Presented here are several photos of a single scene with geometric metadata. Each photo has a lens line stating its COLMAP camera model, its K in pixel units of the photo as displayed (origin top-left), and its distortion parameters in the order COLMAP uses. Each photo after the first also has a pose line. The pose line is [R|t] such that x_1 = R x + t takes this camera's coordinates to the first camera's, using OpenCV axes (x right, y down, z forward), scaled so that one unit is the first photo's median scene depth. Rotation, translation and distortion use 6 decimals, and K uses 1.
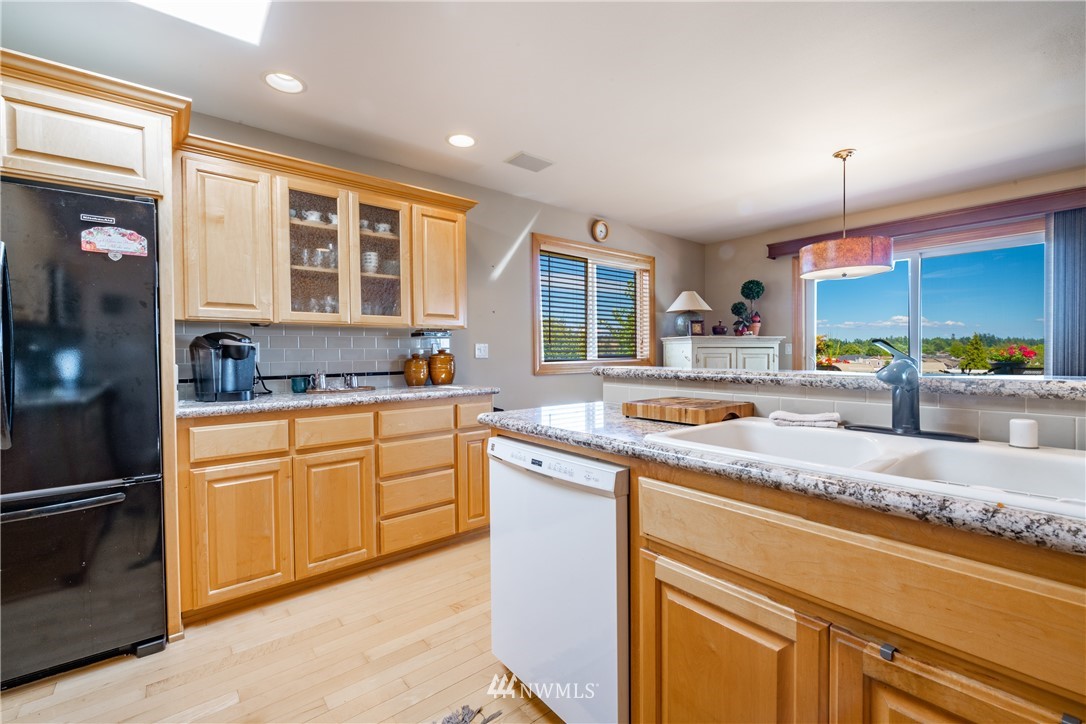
lens RADIAL K [[449.4, 0, 545.8], [0, 449.4, 360.4], [0, 0, 1]] dist [-0.000155, -0.000242]
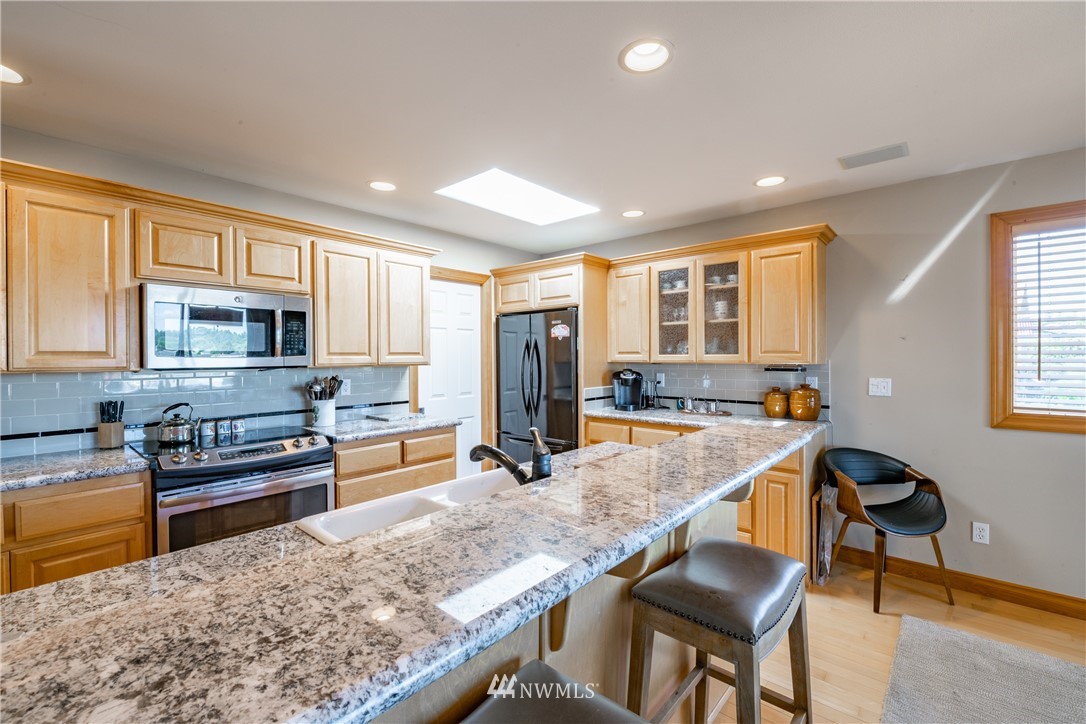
lens RADIAL K [[472.0, 0, 543.3], [0, 472.0, 359.7], [0, 0, 1]] dist [-0.004077, -0.001928]
pose [[0.158425, 0.013822, -0.987274, 0.830517], [-0.017374, 0.999786, 0.011209, -0.095752], [0.987218, 0.015377, 0.158631, 0.352929]]
